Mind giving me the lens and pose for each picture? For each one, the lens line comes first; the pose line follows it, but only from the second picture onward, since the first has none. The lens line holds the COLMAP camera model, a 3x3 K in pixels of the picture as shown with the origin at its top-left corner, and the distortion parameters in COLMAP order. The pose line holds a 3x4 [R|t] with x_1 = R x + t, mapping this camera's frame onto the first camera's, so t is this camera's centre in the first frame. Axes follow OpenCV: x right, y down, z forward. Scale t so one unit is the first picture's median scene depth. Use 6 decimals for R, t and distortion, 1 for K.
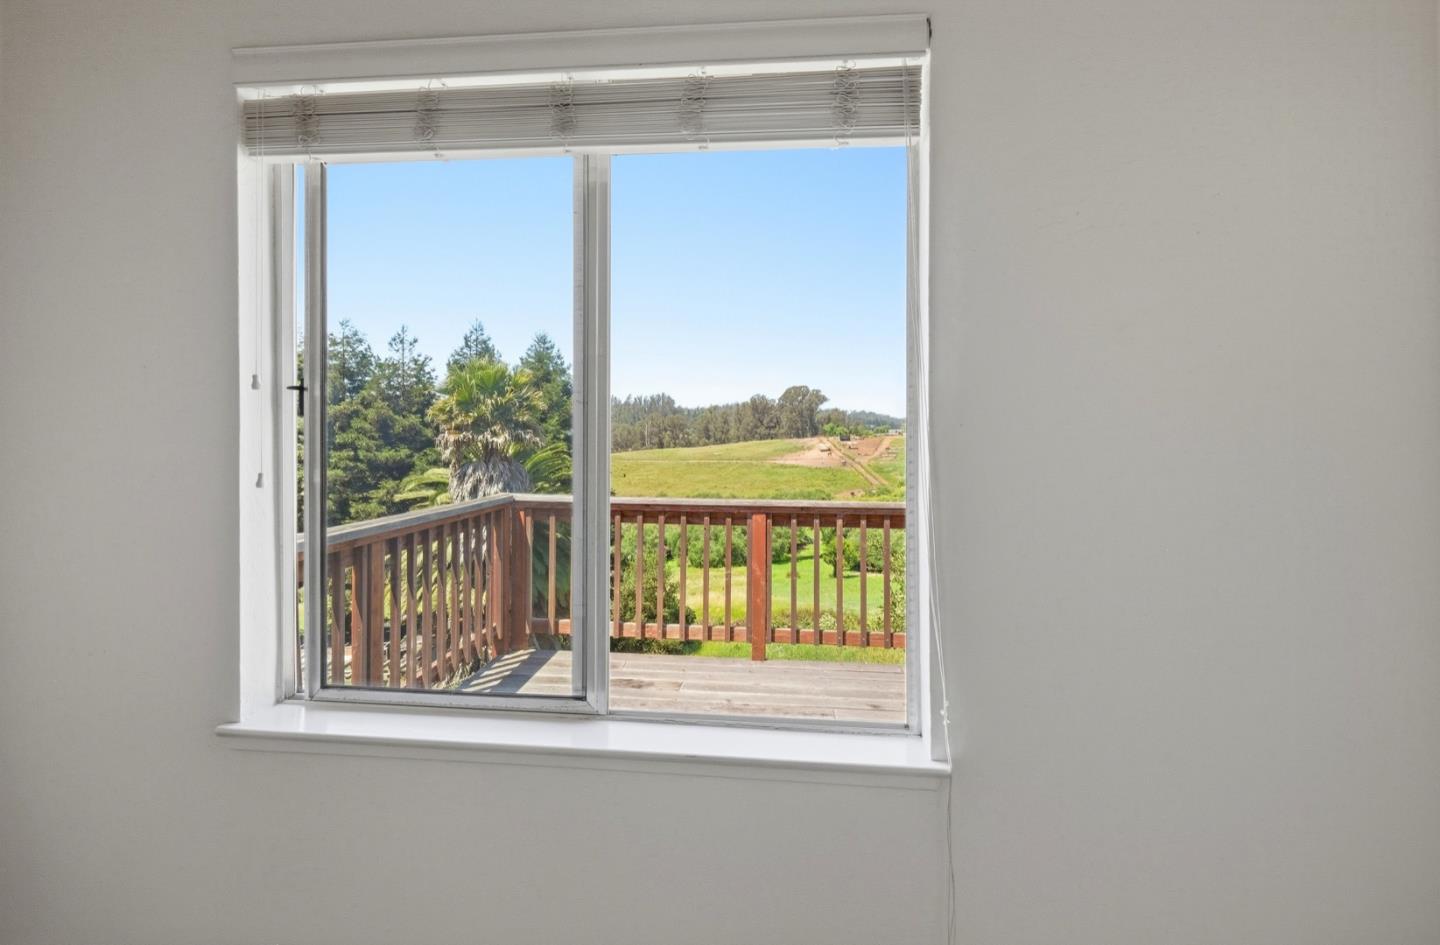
lens RADIAL K [[639.7, 0, 693.2], [0, 639.7, 444.9], [0, 0, 1]] dist [0.020201, 0.000056]
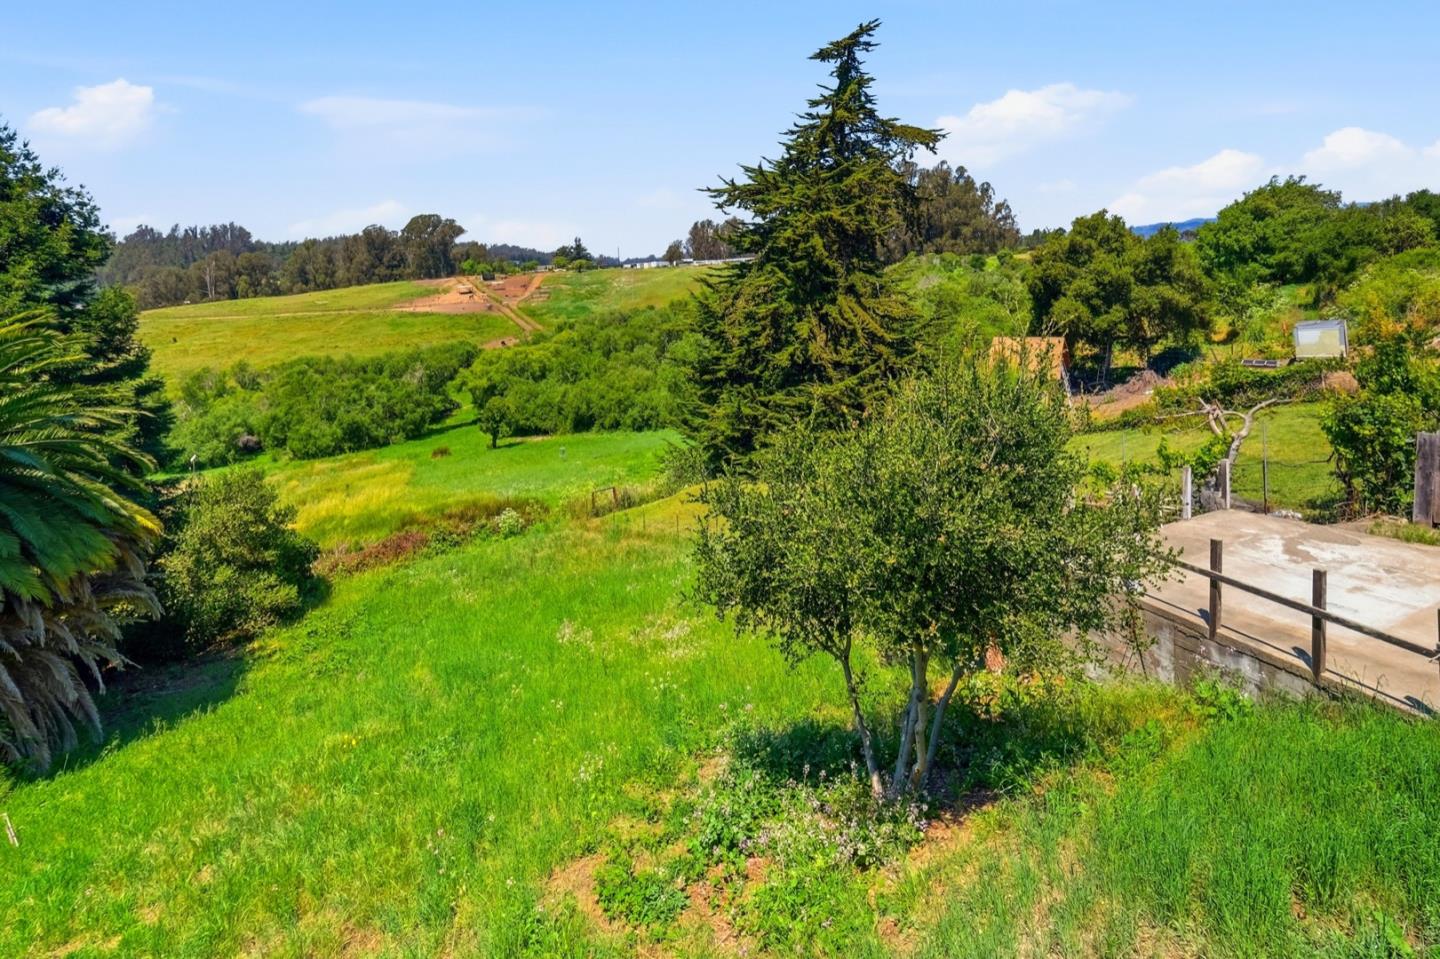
lens RADIAL K [[741.8, 0, 680.9], [0, 741.8, 315.5], [0, 0, 1]] dist [0.011642, 0.000779]
pose [[0.880655, -0.056087, 0.470427, -0.016392], [0.036232, 0.998033, 0.051165, -0.007401], [-0.472371, -0.028014, 0.880955, 0.120030]]
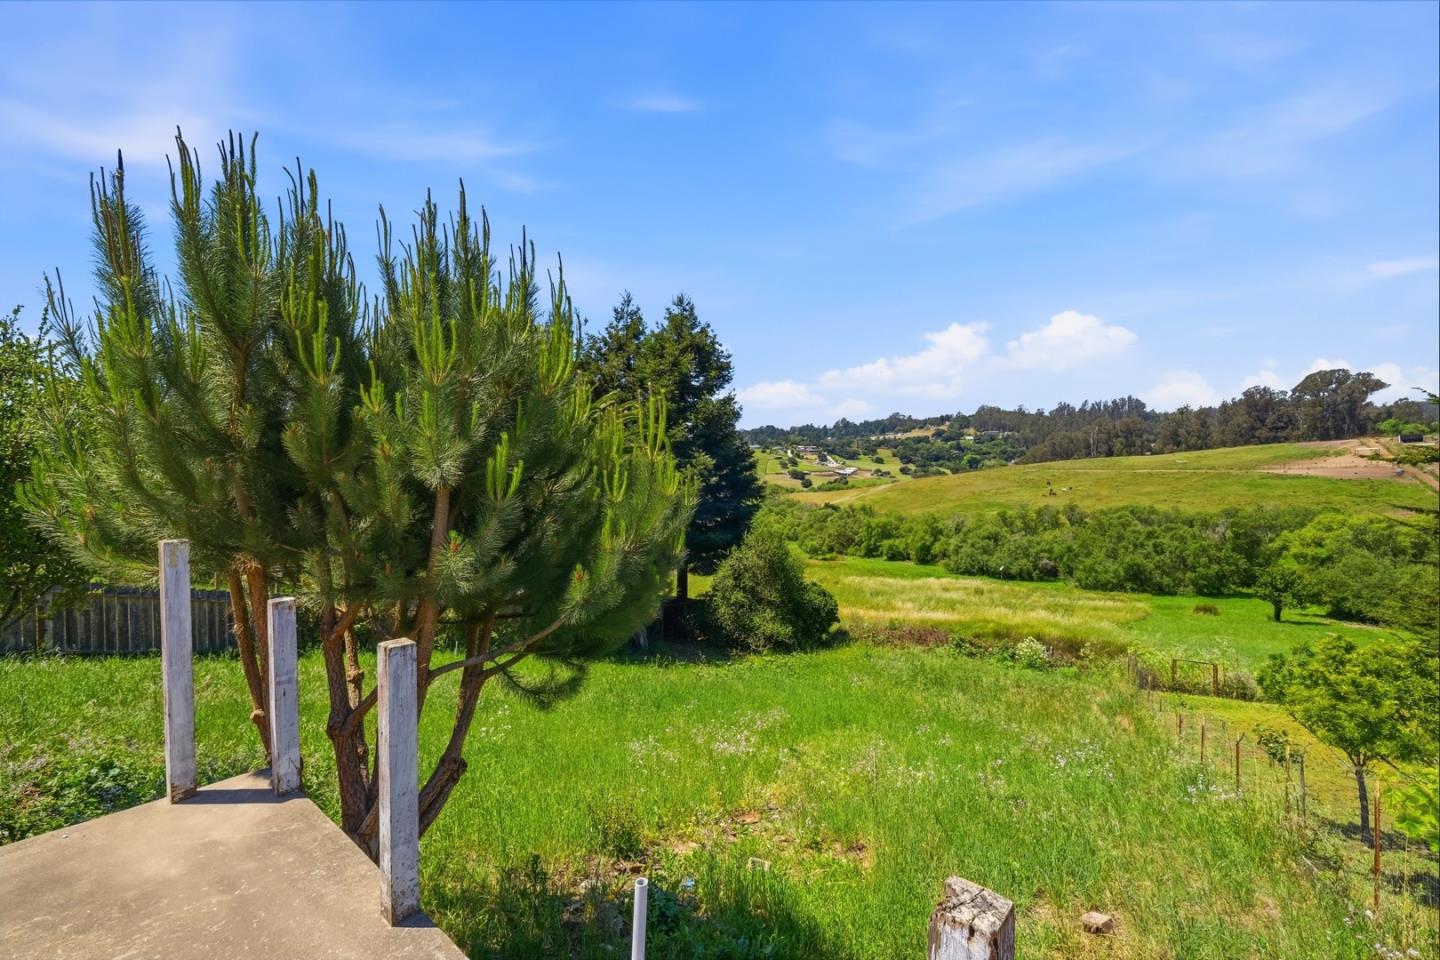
lens RADIAL K [[616.6, 0, 738.5], [0, 616.6, 455.4], [0, 0, 1]] dist [0.000152, 0.000167]
pose [[0.803333, -0.011445, -0.595421, 0.344644], [0.006373, 0.999923, -0.010622, 0.069568], [0.595496, 0.004738, 0.803344, 0.261601]]
